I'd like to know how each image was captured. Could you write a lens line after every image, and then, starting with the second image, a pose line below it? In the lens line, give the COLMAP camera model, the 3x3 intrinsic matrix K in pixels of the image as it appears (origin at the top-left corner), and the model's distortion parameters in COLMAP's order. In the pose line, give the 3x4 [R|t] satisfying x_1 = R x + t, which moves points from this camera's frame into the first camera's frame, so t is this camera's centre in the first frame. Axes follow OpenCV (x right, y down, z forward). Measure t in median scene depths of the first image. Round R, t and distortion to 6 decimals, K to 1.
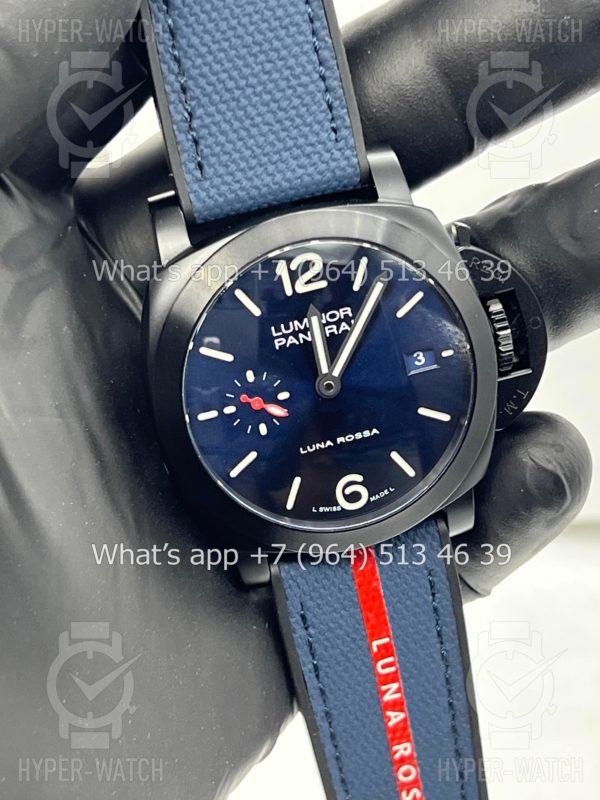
lens RADIAL K [[1788.5, 0, 293.4], [0, 1788.5, 366.6], [0, 0, 1]] dist [0.308868, 0.000000]
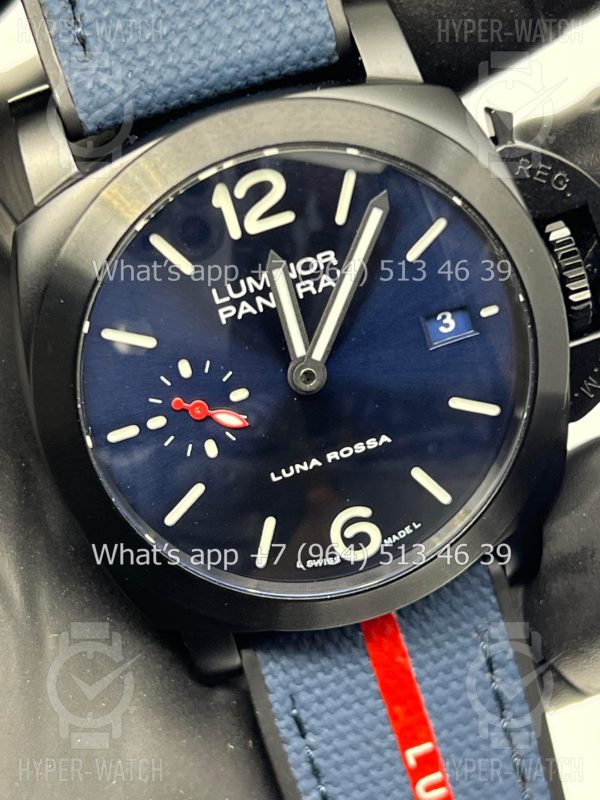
lens RADIAL K [[1959.8, 0, 325.6], [0, 1959.8, 411.8], [0, 0, 1]] dist [0.202680, 0.000000]
pose [[0.997753, -0.066974, 0.001794, 0.023807], [0.066678, 0.995253, 0.070884, -0.025542], [-0.006533, -0.070605, 0.997483, 0.297037]]
